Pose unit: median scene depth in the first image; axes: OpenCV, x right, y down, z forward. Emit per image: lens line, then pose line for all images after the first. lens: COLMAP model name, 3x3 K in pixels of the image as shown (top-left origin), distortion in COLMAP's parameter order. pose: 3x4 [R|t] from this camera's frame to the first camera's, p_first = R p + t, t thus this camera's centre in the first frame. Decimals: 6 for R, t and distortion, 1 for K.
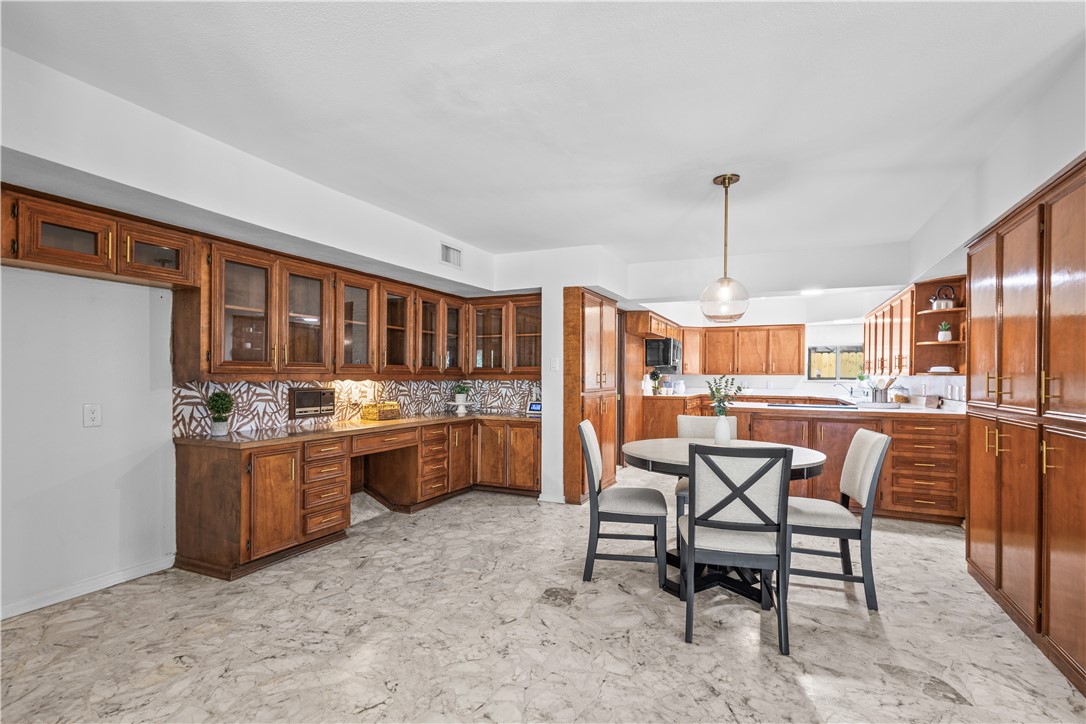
lens RADIAL K [[503.7, 0, 542.6], [0, 503.7, 379.8], [0, 0, 1]] dist [0.007717, -0.000385]
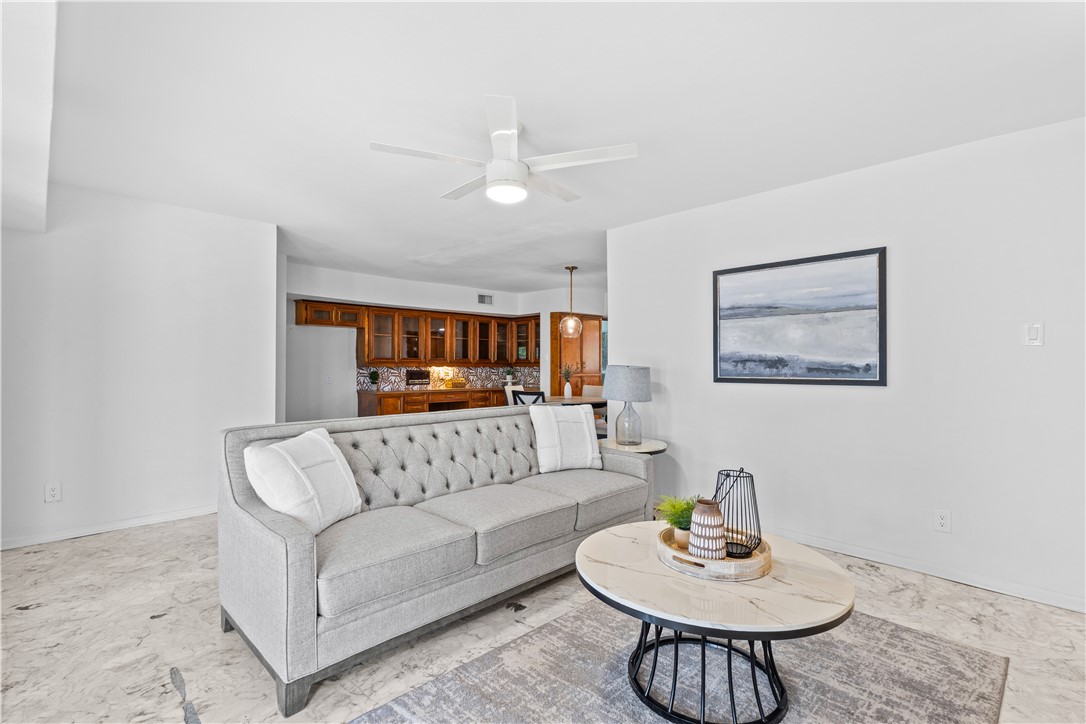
lens RADIAL K [[503.7, 0, 544.9], [0, 503.7, 363.9], [0, 0, 1]] dist [0.007717, -0.000385]
pose [[0.940172, -0.004115, -0.340676, 0.602606], [-0.000292, 0.999917, -0.012886, 0.013973], [0.340701, 0.012215, 0.940092, -0.615239]]
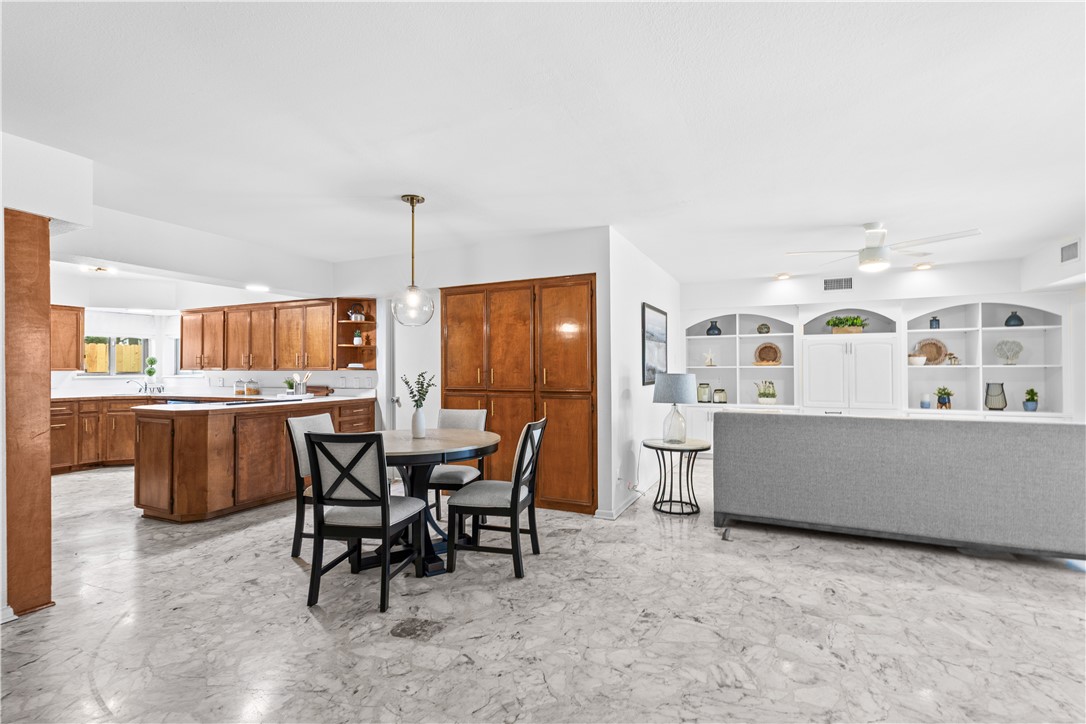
lens RADIAL K [[503.7, 0, 543.7], [0, 503.7, 364.4], [0, 0, 1]] dist [0.007717, -0.000385]
pose [[0.010525, 0.005756, 0.999928, -1.584159], [0.011162, 0.999920, -0.005874, -0.032970], [-0.999882, 0.011223, 0.010460, 1.450366]]
